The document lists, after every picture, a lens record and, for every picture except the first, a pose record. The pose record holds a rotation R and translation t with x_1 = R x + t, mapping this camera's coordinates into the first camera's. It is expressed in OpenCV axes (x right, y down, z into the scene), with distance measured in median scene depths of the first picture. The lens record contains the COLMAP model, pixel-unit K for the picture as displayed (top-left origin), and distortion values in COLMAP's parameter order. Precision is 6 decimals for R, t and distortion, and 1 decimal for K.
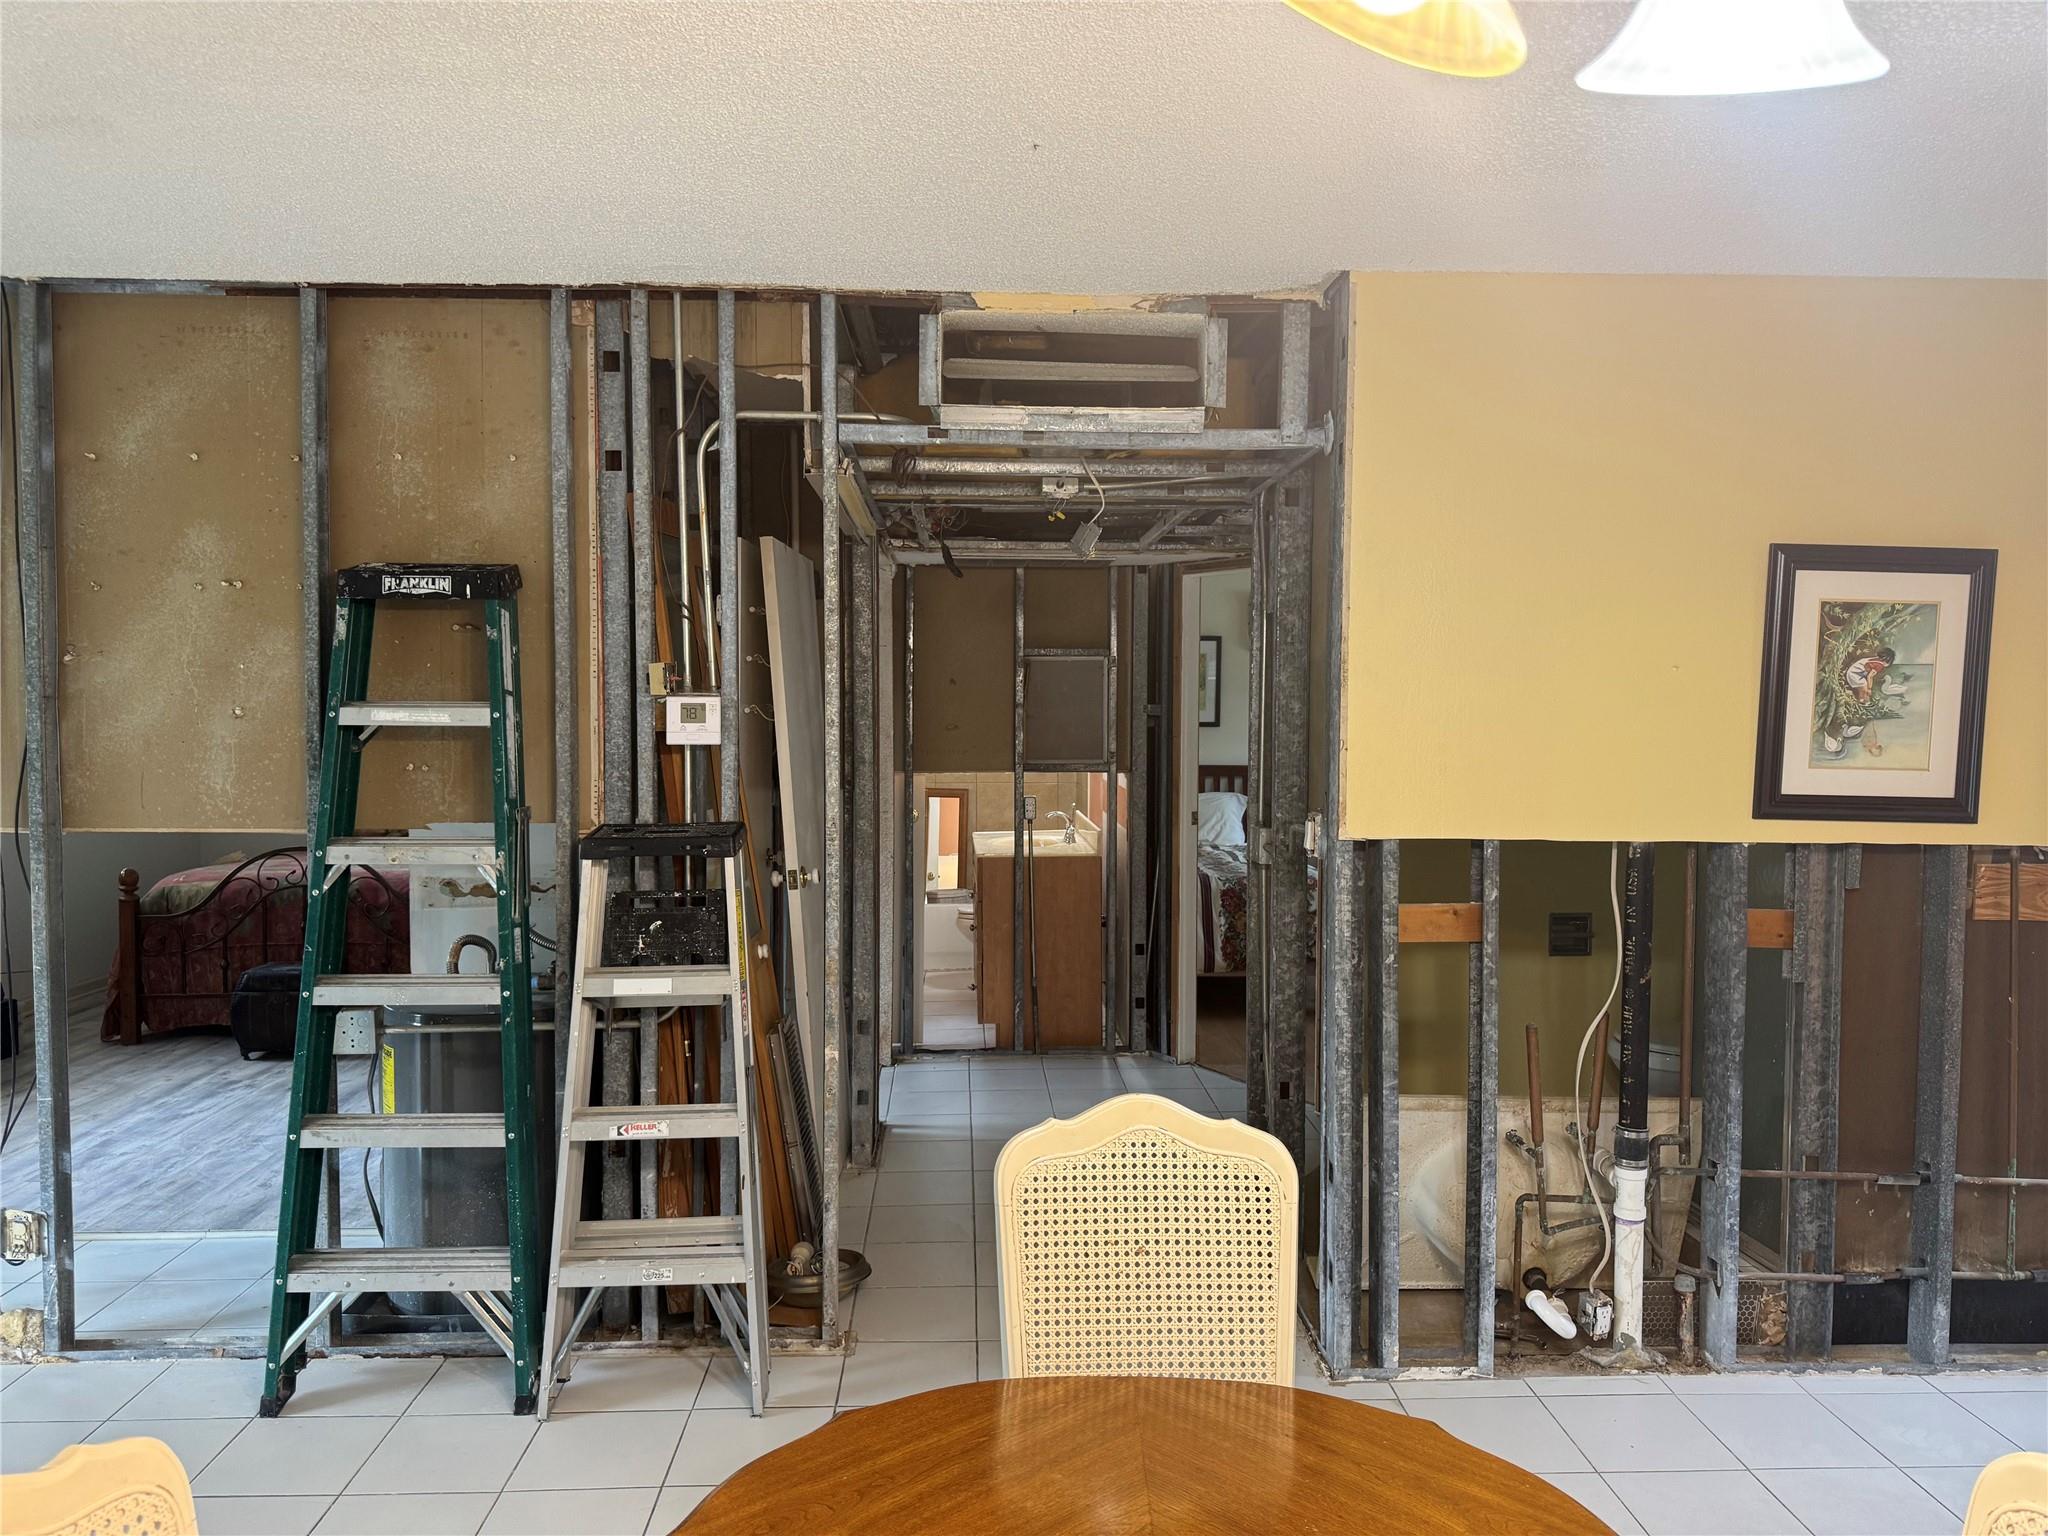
lens RADIAL K [[1436.4, 0, 1017.1], [0, 1436.4, 776.9], [0, 0, 1]] dist [0.140410, -0.208252]
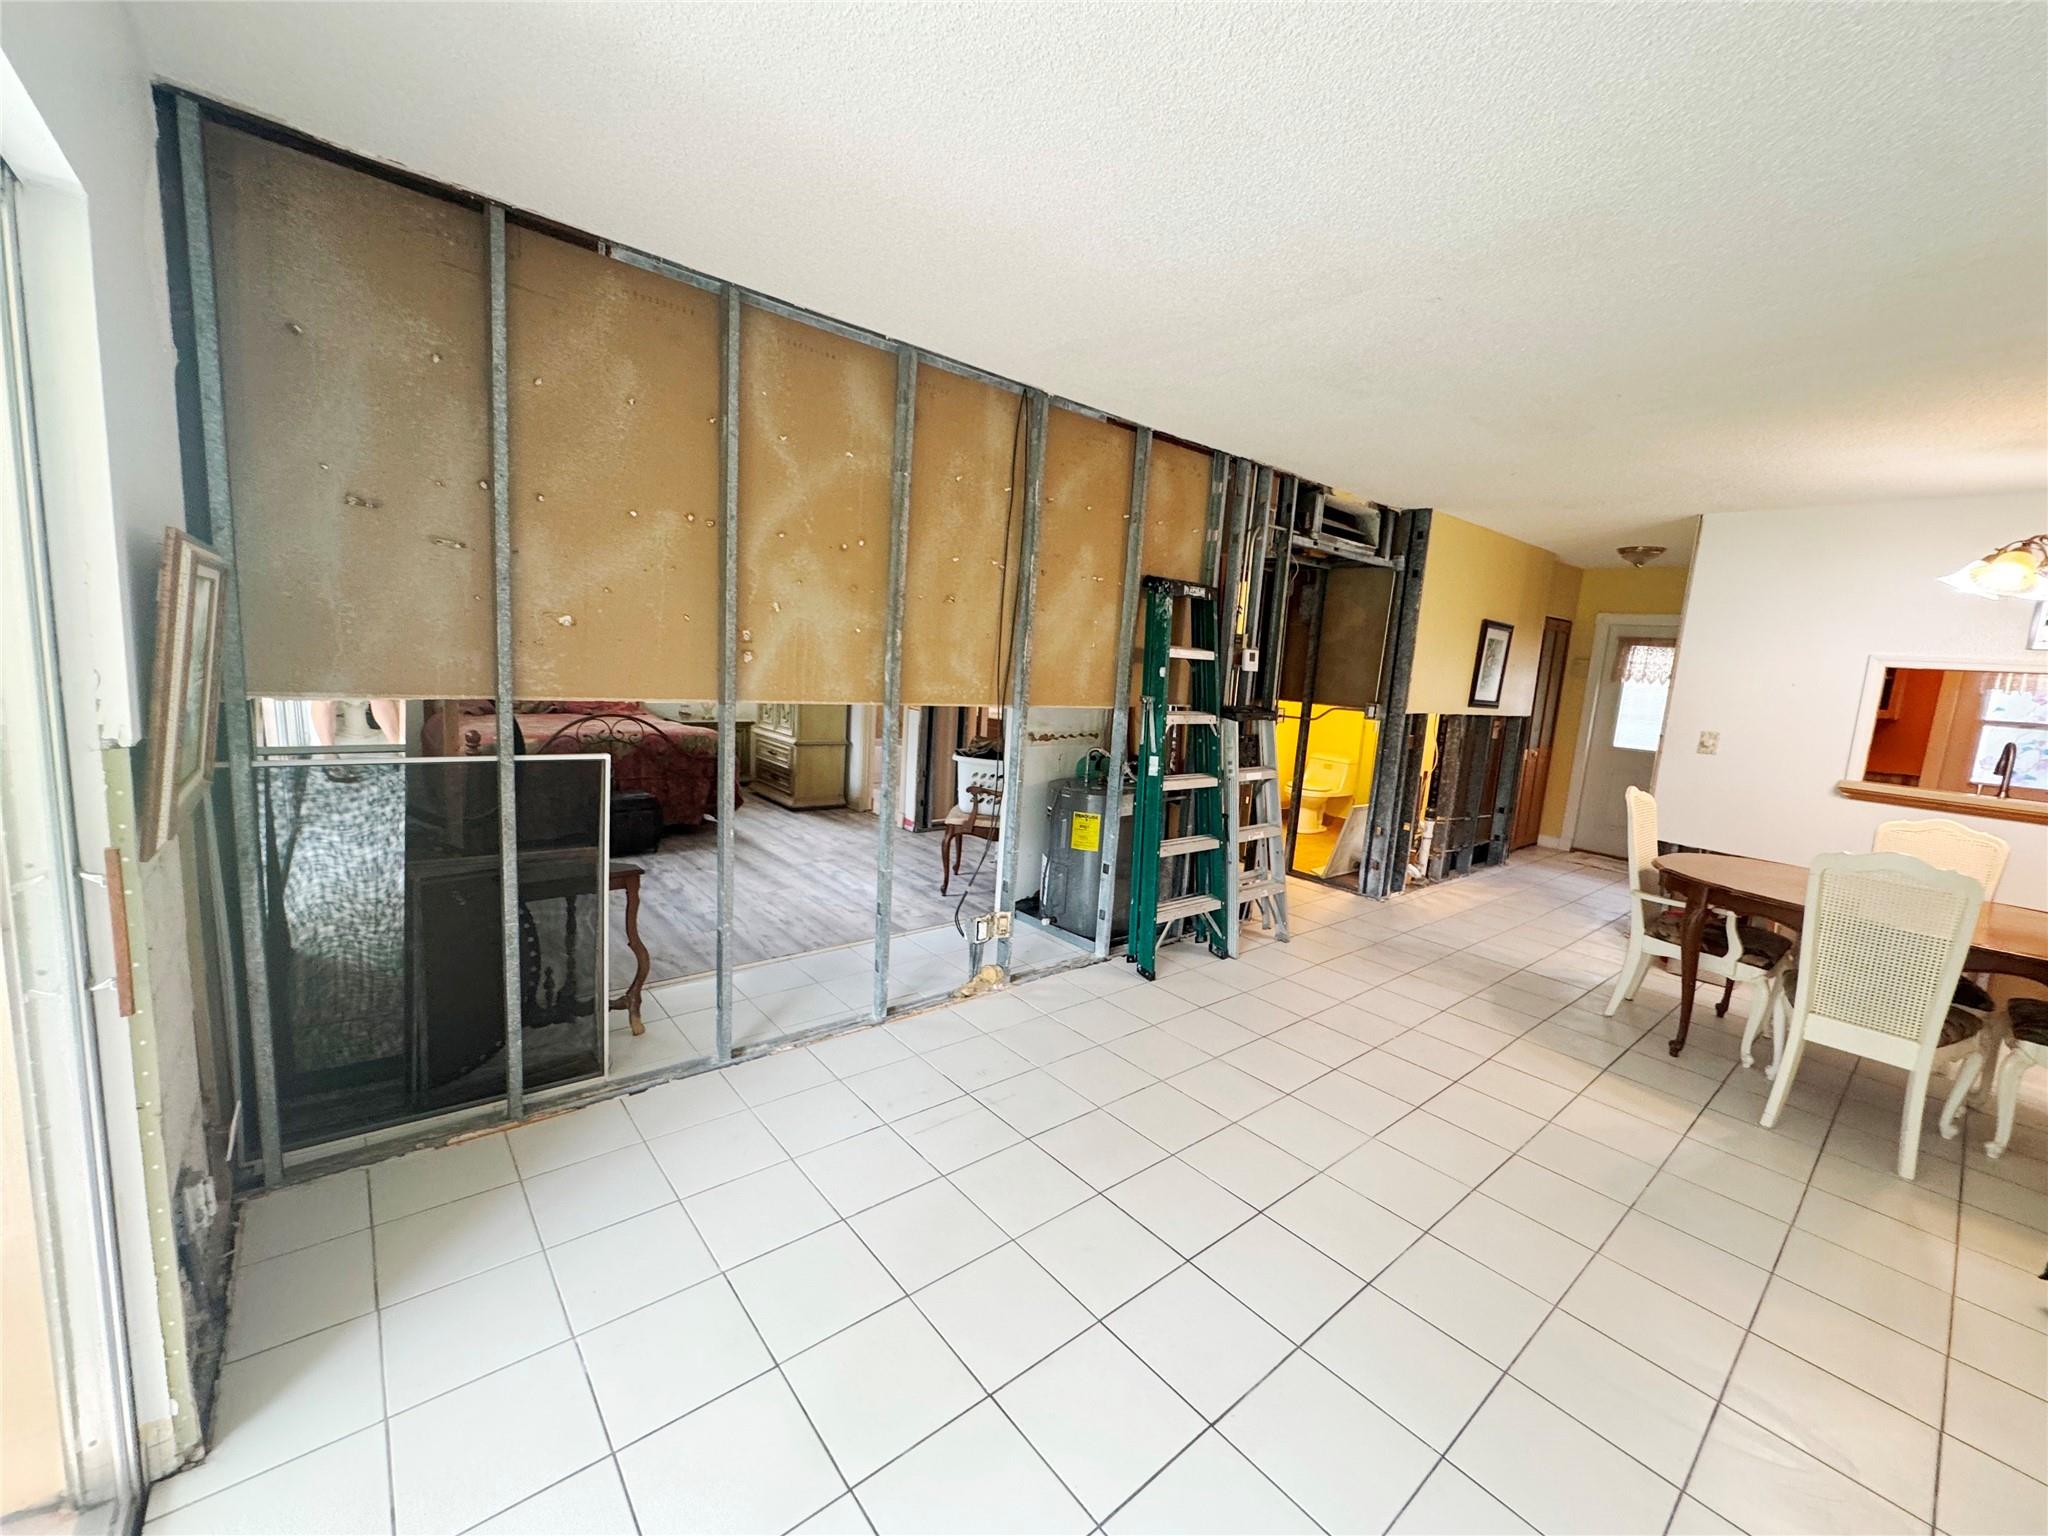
lens RADIAL K [[820.0, 0, 1027.2], [0, 820.0, 768.0], [0, 0, 1]] dist [-0.001154, -0.000579]
pose [[0.786919, -0.038119, 0.615878, -1.295692], [-0.032814, 0.994093, 0.103456, 0.007196], [-0.616183, -0.101621, 0.781020, 0.195841]]
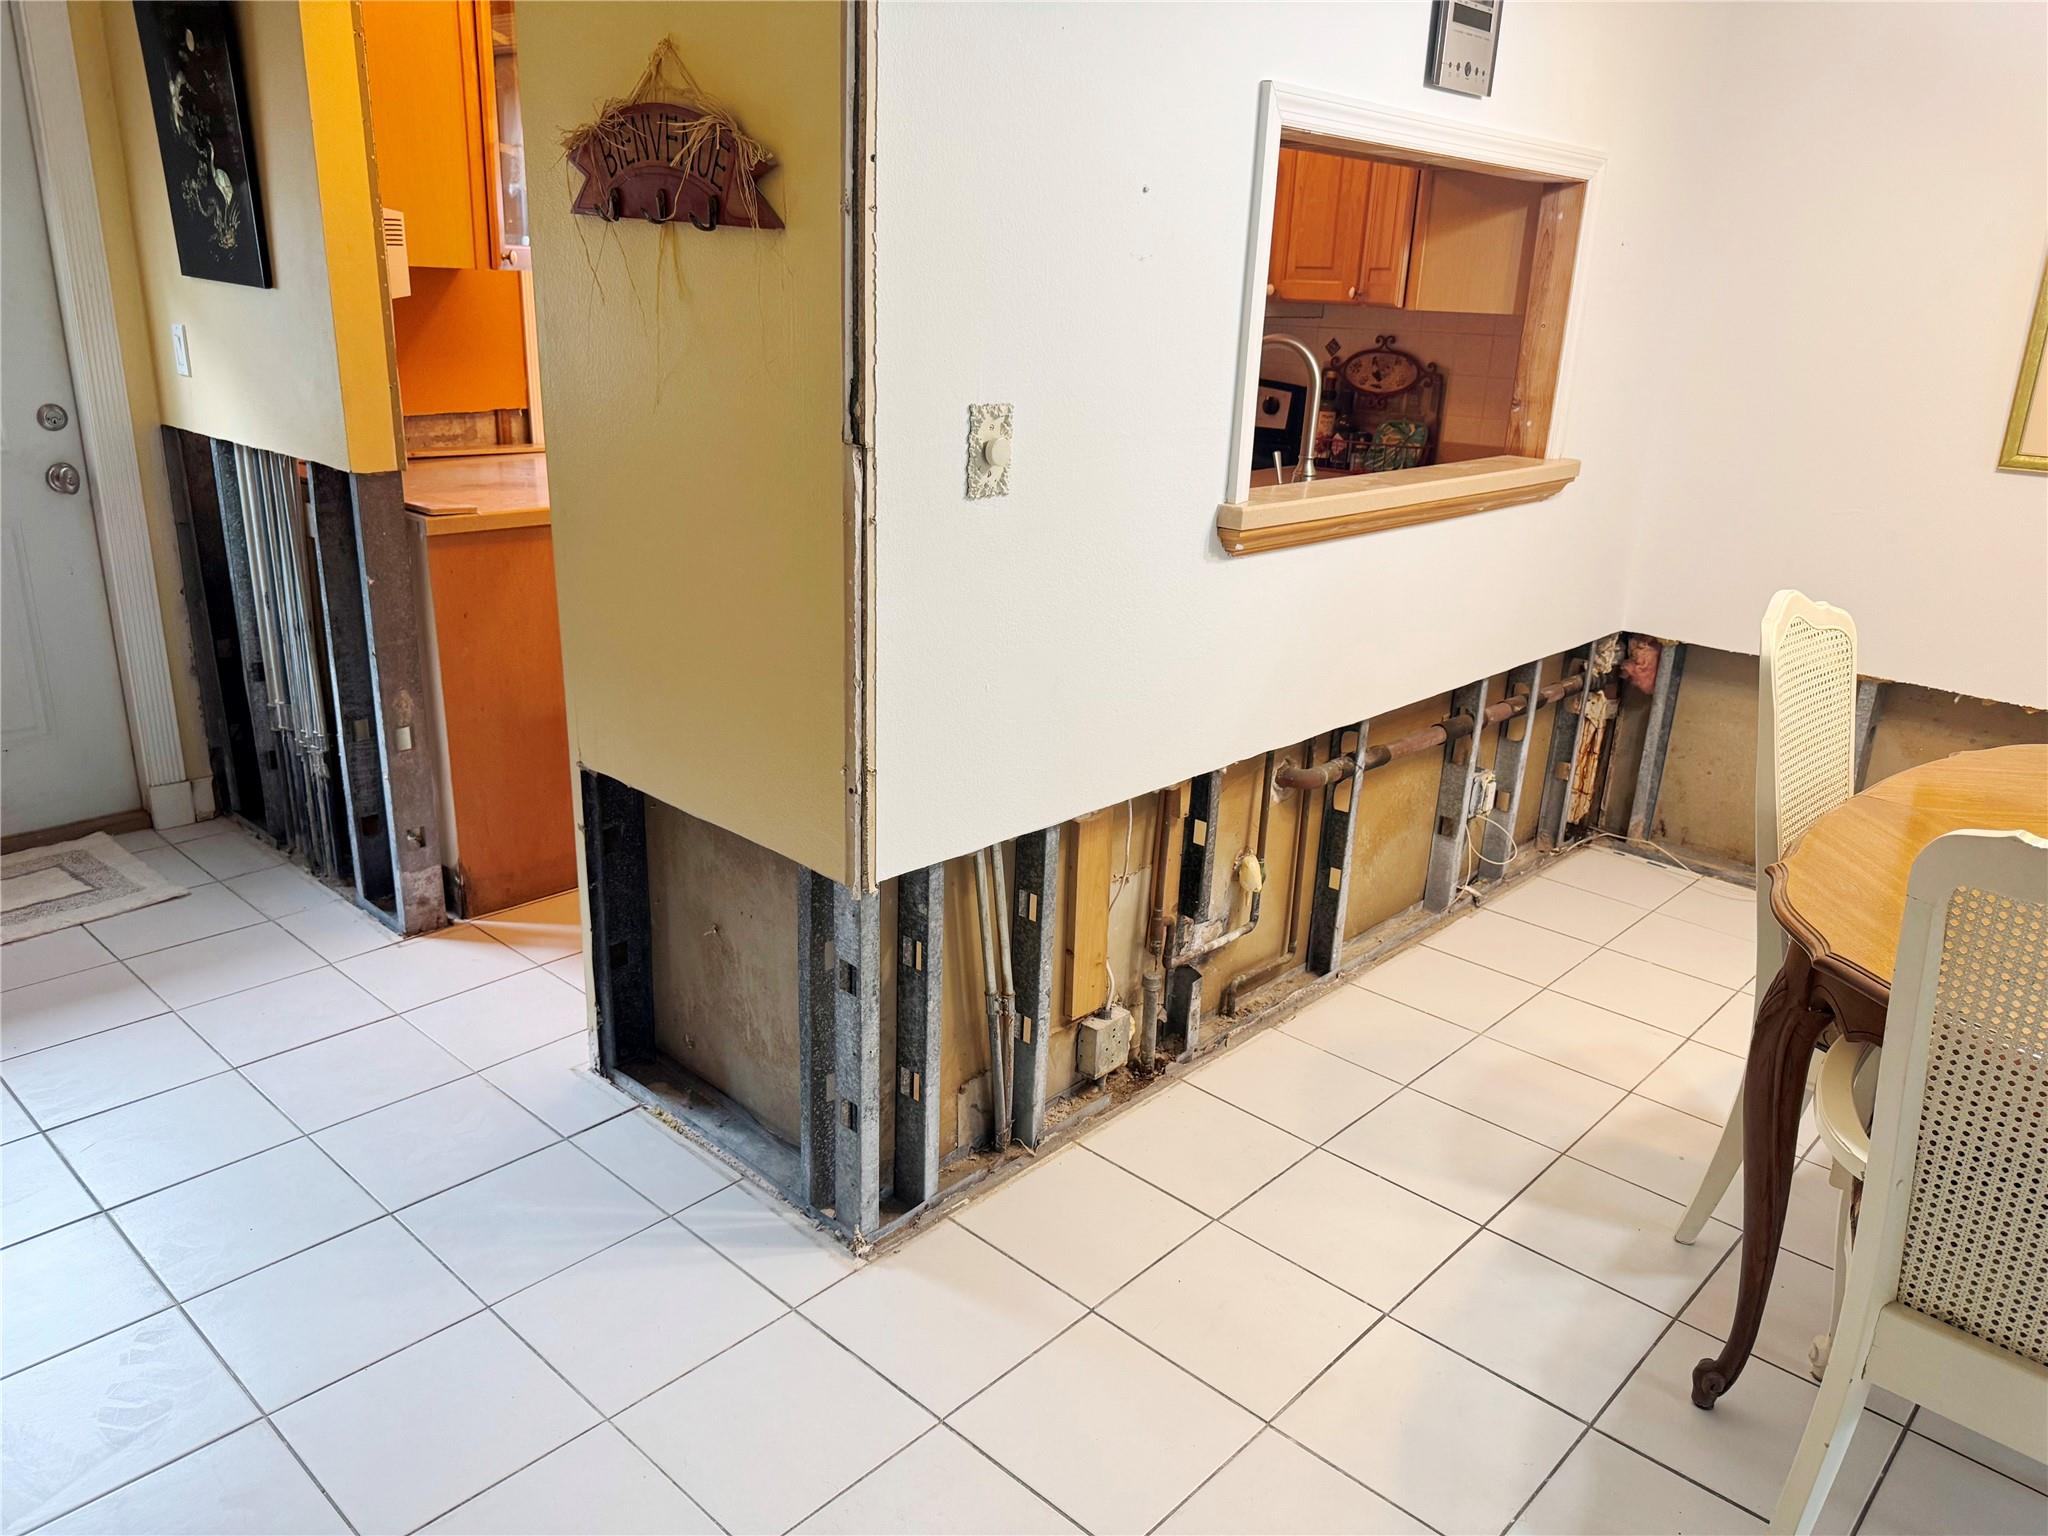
lens RADIAL K [[1436.4, 0, 1017.1], [0, 1436.4, 776.9], [0, 0, 1]] dist [0.140410, -0.208252]
pose [[-0.698848, -0.260219, 0.666256, -0.000543], [-0.003491, 0.932705, 0.360624, -0.019196], [-0.715262, 0.249696, -0.652727, 0.975837]]
